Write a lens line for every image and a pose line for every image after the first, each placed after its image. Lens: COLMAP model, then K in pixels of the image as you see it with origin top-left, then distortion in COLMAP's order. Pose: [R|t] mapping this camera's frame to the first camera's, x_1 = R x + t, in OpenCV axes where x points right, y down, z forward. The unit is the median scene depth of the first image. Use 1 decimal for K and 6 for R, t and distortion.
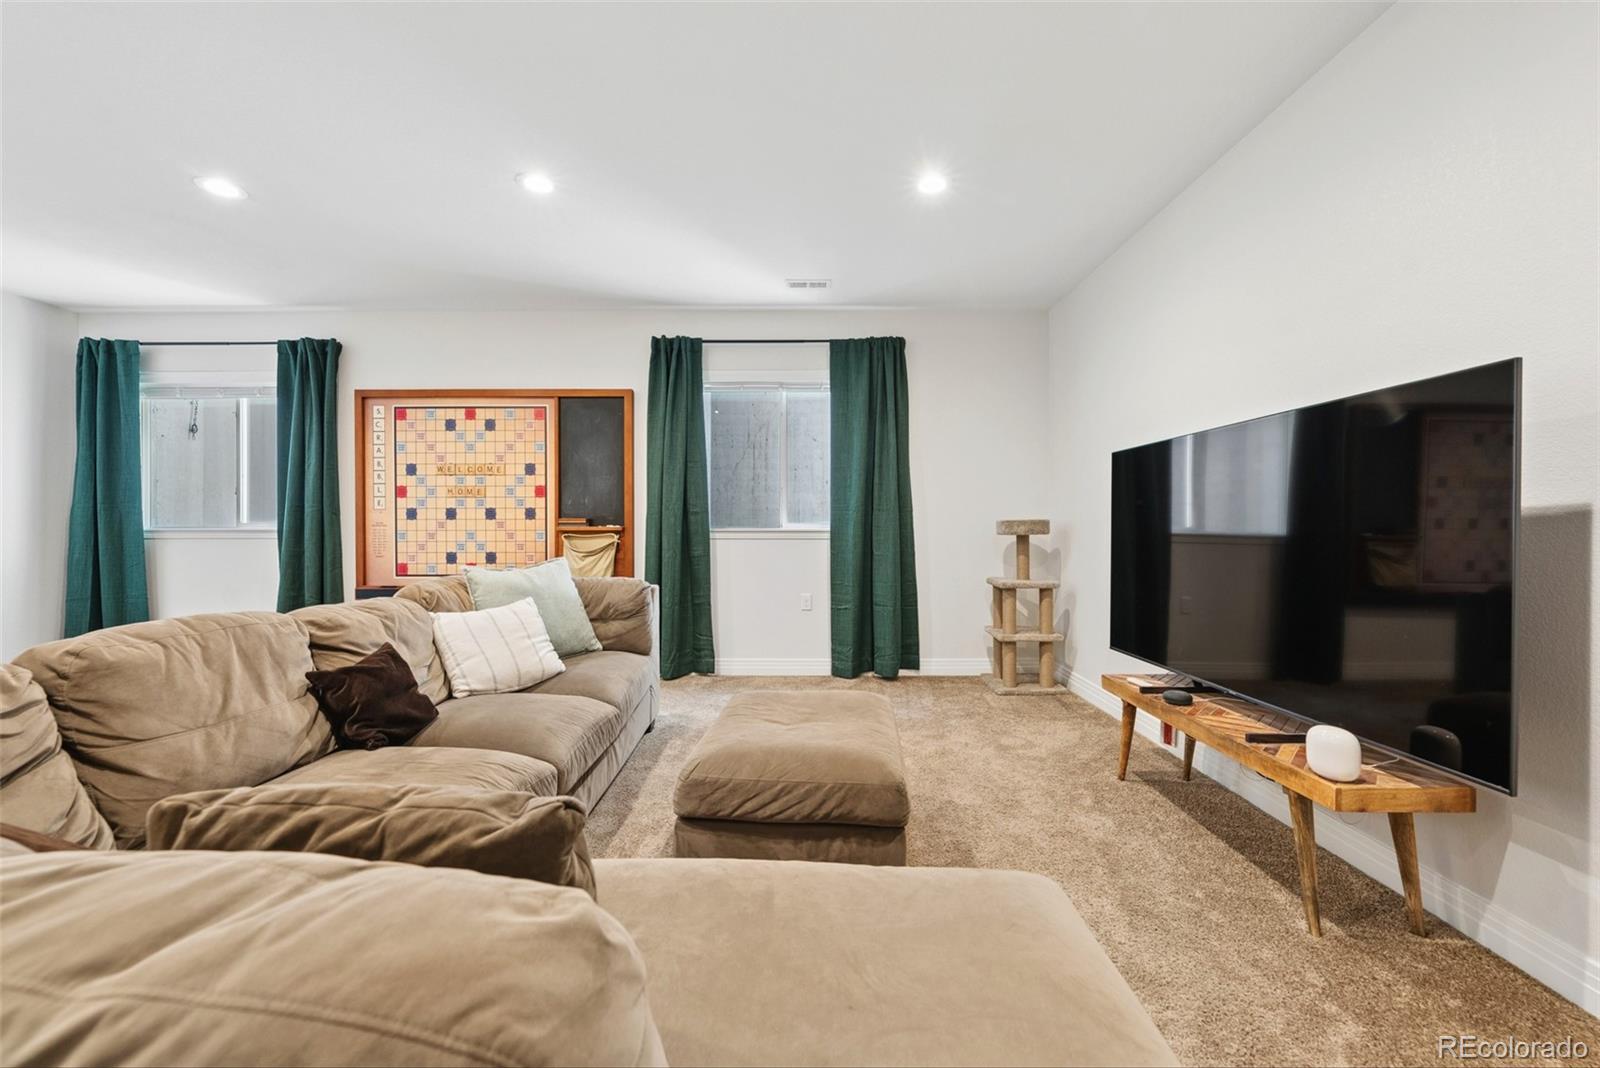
lens RADIAL K [[628.3, 0, 800.0], [0, 628.3, 532.7], [0, 0, 1]] dist [0.000468, -0.000071]
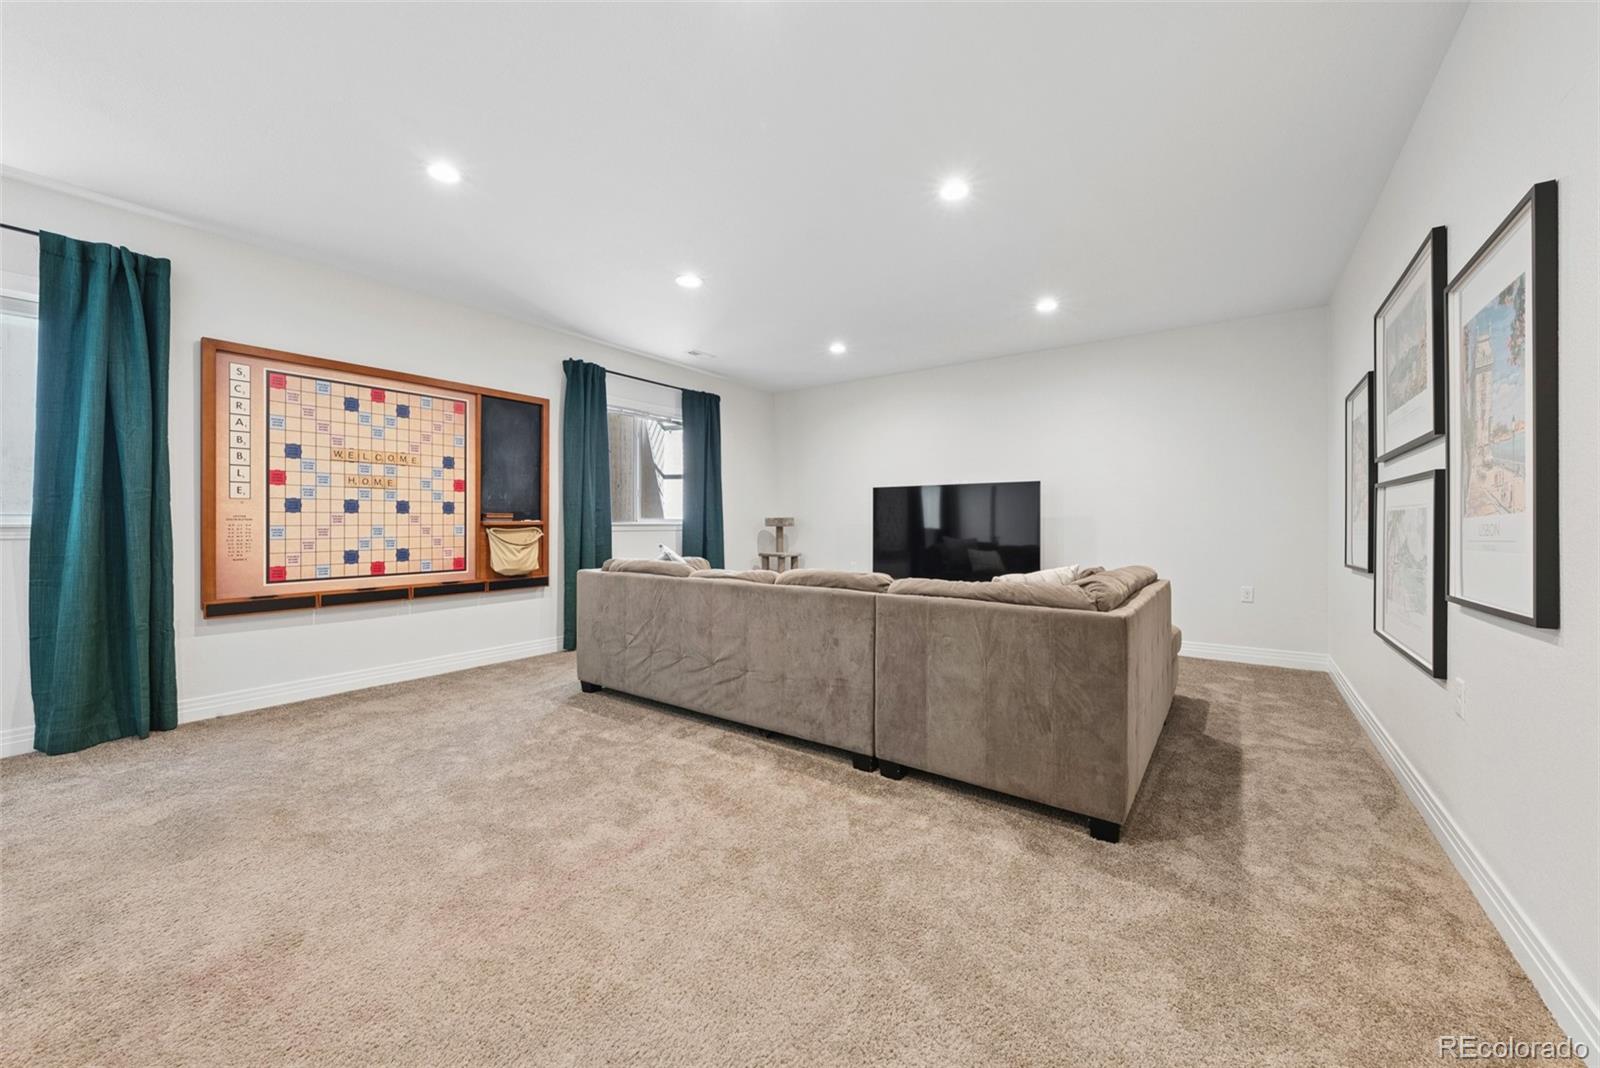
lens RADIAL K [[602.9, 0, 801.3], [0, 602.9, 527.4], [0, 0, 1]] dist [0.000334, 0.000107]
pose [[0.574303, -0.007286, 0.818610, -0.883857], [0.006485, 0.999970, 0.004351, -0.000362], [-0.818617, 0.002810, 0.574333, 0.008708]]
